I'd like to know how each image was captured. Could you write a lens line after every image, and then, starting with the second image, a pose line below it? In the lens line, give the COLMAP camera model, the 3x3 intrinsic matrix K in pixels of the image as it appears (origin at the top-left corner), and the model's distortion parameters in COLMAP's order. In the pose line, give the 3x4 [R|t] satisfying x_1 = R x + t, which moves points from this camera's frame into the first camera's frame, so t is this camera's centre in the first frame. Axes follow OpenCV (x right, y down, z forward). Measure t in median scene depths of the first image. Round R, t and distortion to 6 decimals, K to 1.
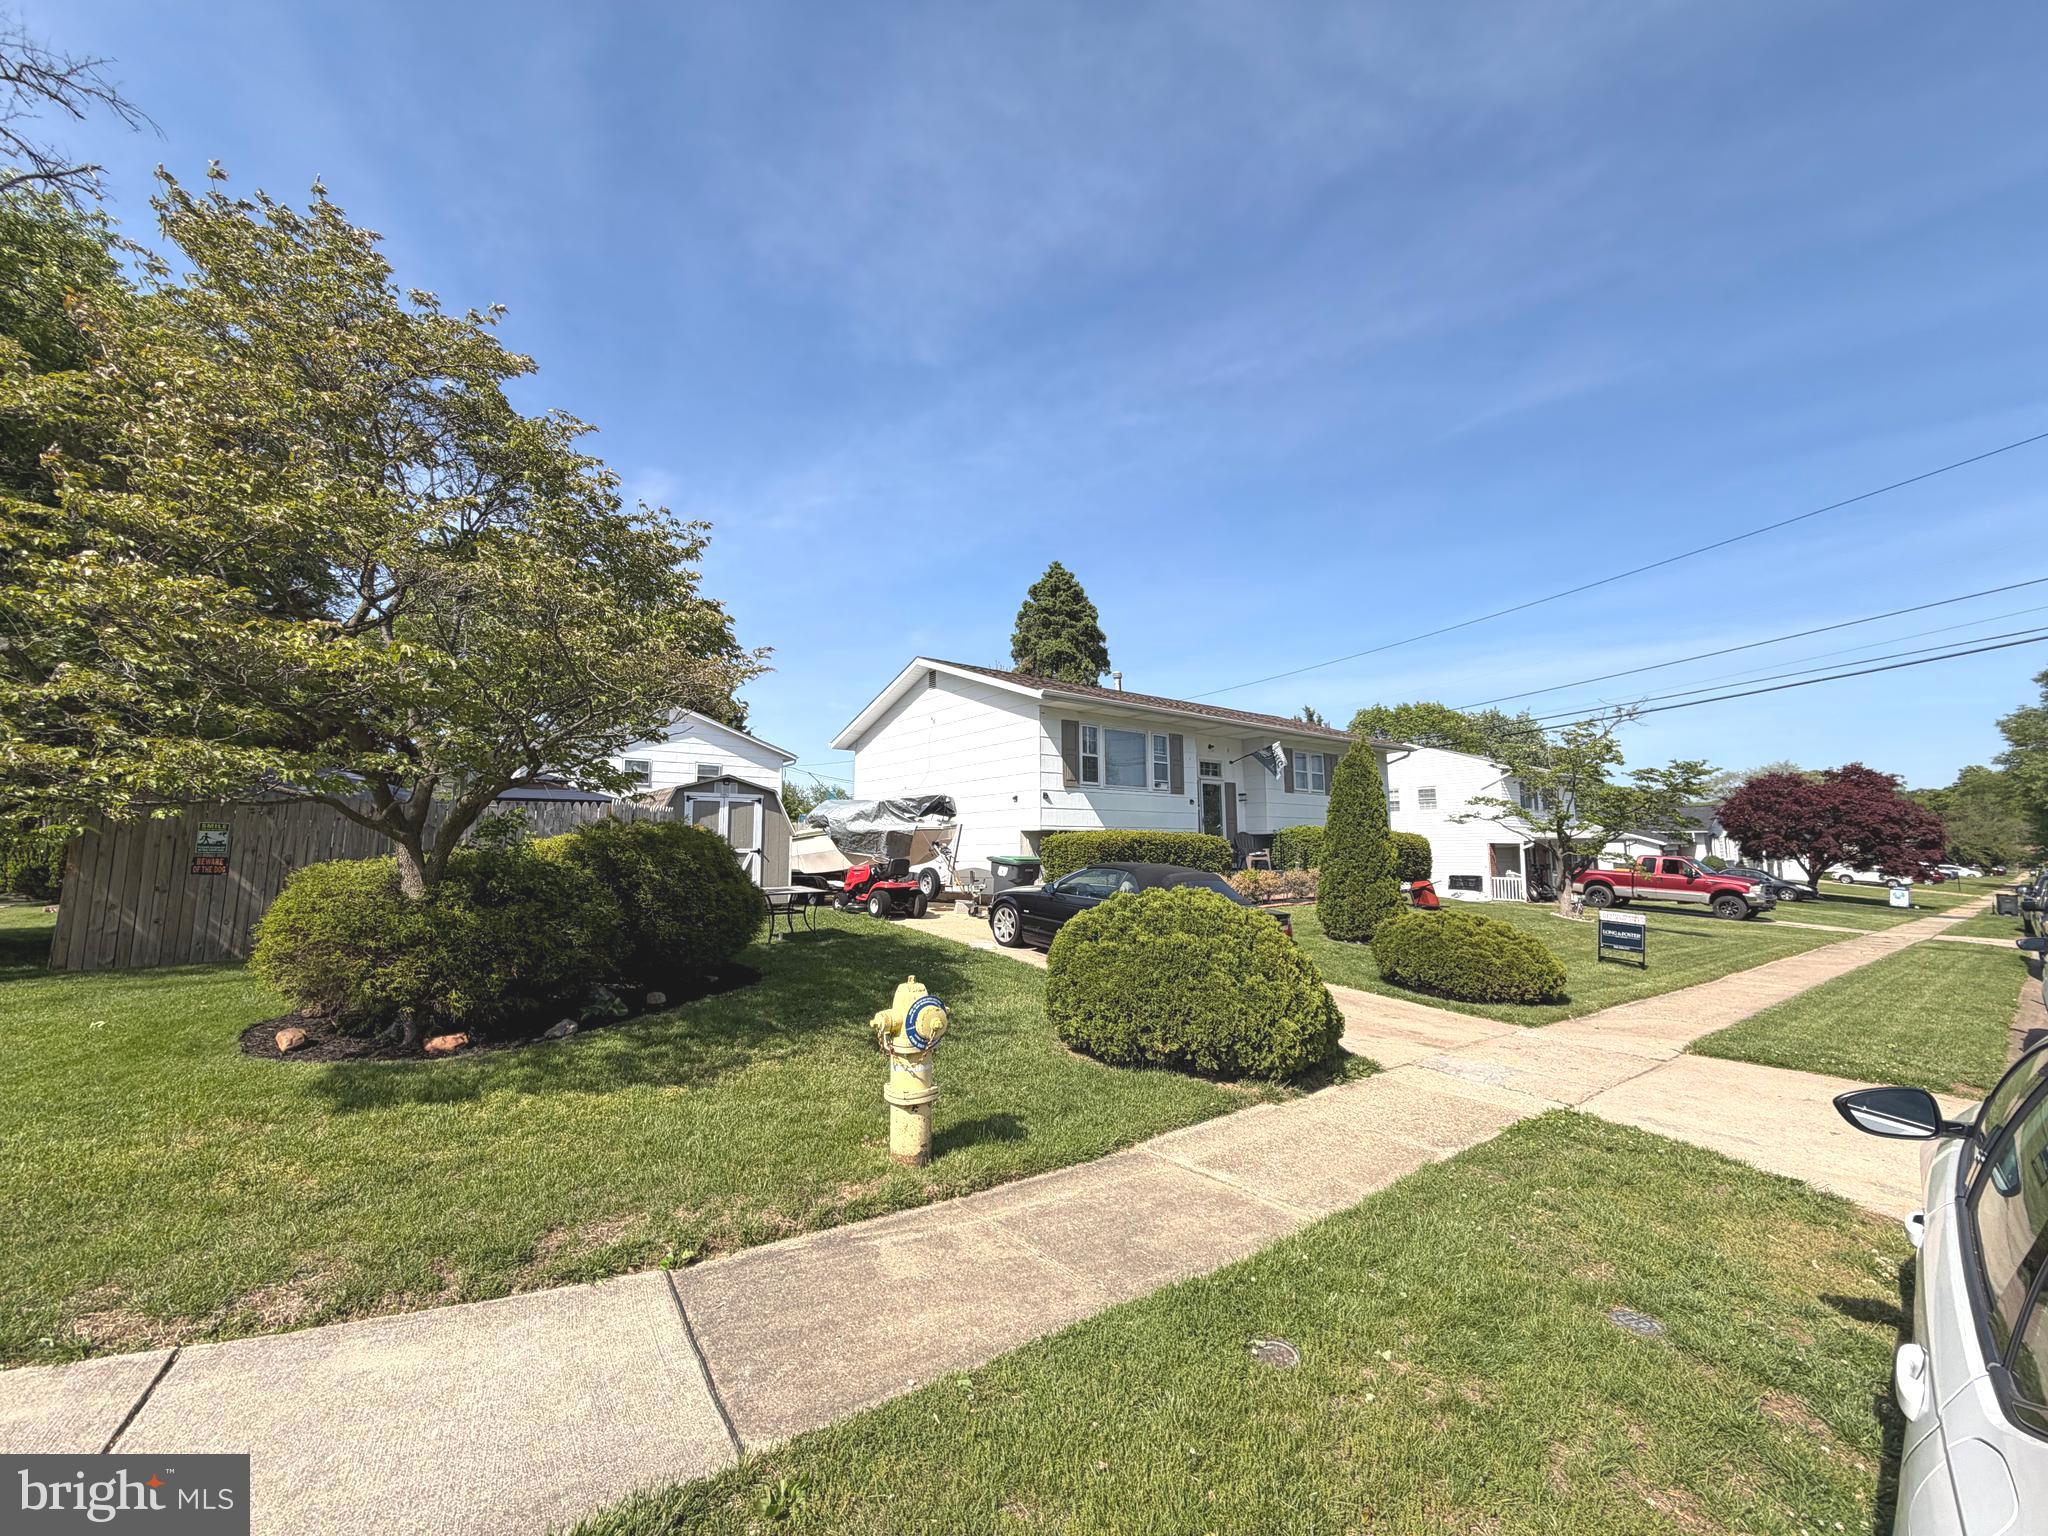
lens RADIAL K [[811.5, 0, 1016.9], [0, 811.5, 765.3], [0, 0, 1]] dist [-0.001062, 0.000087]
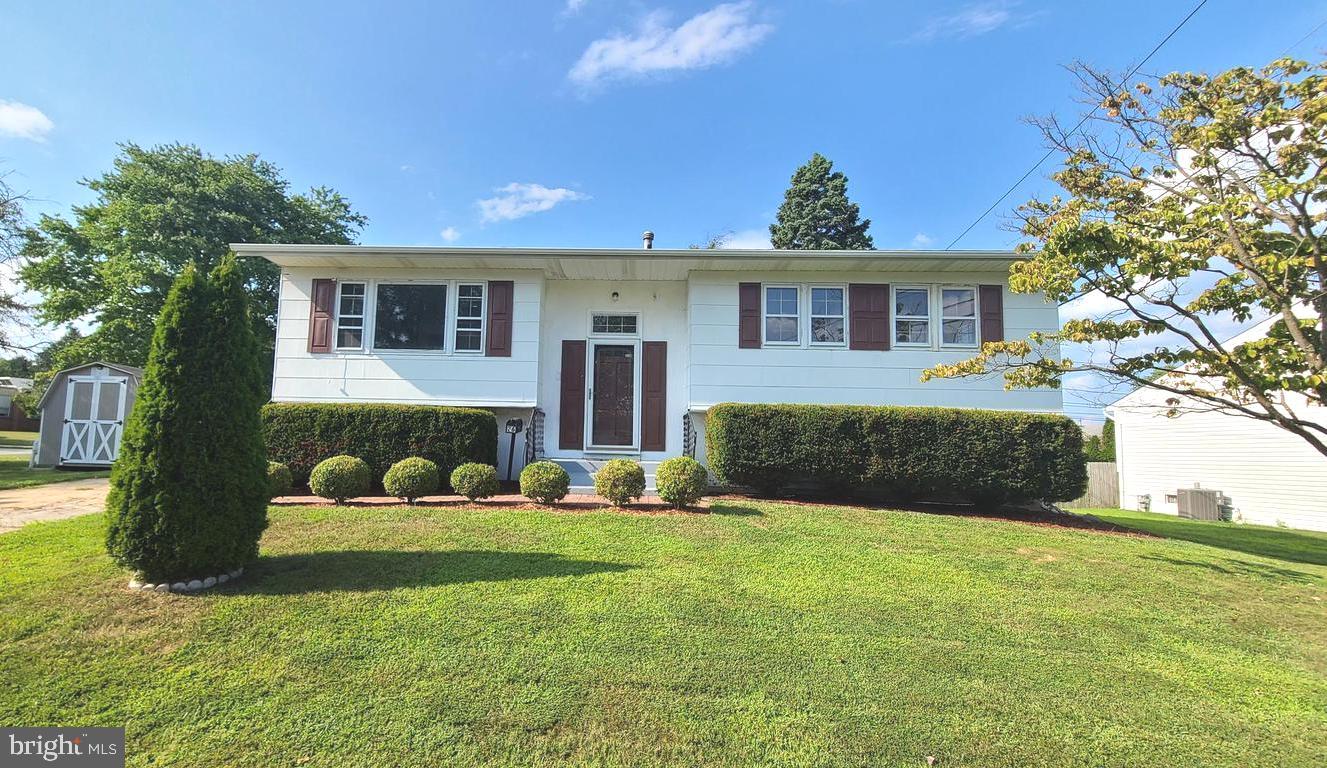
lens RADIAL K [[626.7, 0, 613.8], [0, 626.7, 411.9], [0, 0, 1]] dist [-0.001640, -0.000207]
pose [[0.744794, -0.025783, -0.666796, 0.667099], [0.039281, 0.999214, 0.005240, 0.088248], [0.666137, -0.030096, 0.745222, 0.616764]]
